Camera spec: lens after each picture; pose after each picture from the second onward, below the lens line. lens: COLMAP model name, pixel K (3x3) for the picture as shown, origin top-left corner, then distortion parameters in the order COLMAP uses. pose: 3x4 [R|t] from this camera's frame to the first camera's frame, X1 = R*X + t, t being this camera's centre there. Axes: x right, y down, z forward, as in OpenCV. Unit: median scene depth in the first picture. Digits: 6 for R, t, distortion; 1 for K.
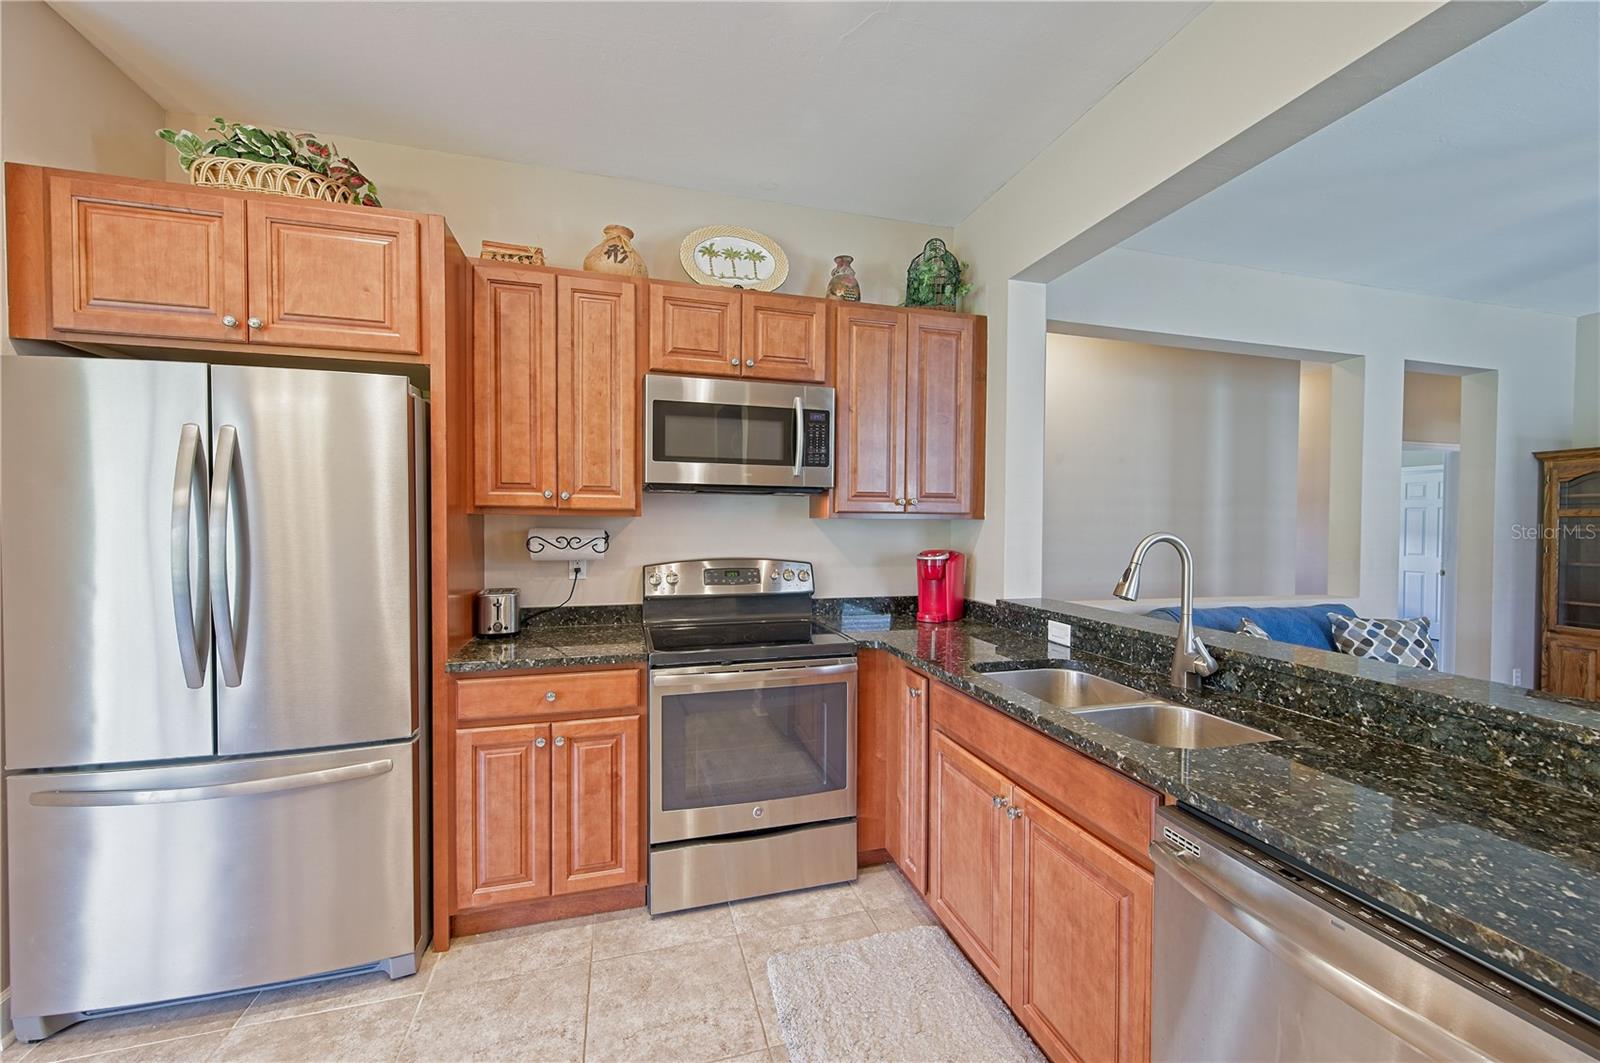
lens RADIAL K [[622.4, 0, 800.0], [0, 622.4, 531.5], [0, 0, 1]] dist [0.001001, -0.000405]
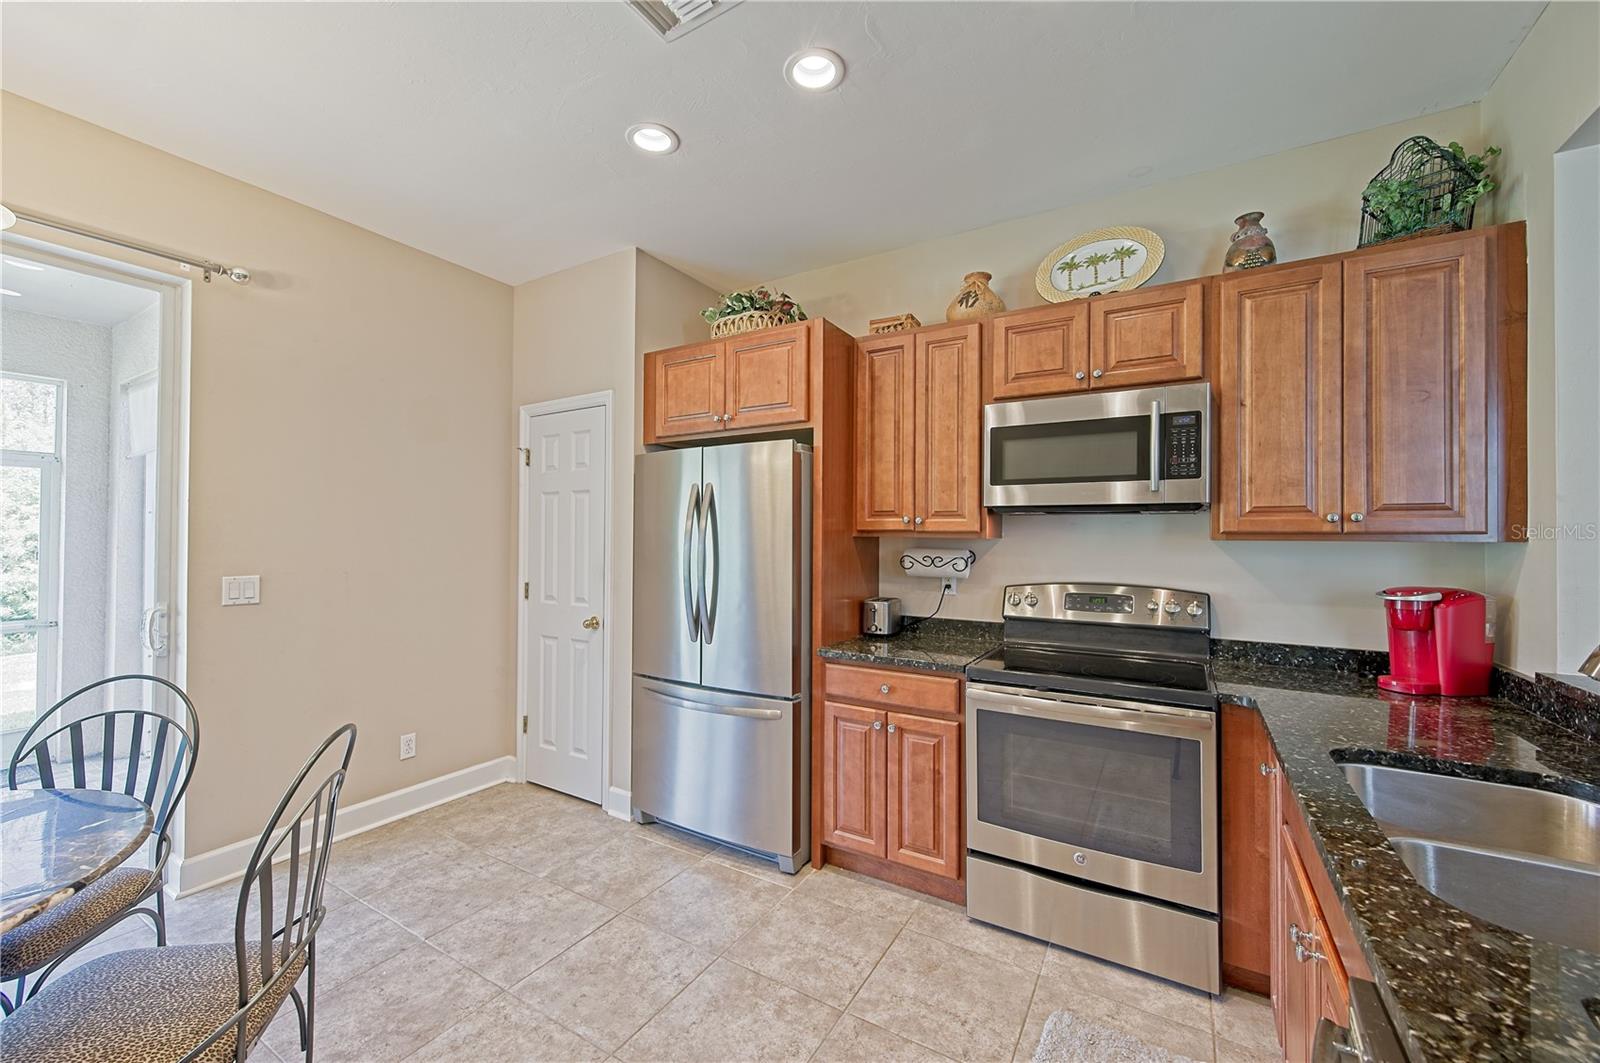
lens RADIAL K [[622.4, 0, 800.0], [0, 622.4, 531.5], [0, 0, 1]] dist [0.001001, -0.000405]
pose [[0.677153, -0.009790, -0.735777, 0.326782], [-0.016950, 0.999439, -0.028898, 0.000188], [0.735647, 0.032040, 0.676607, 0.053486]]
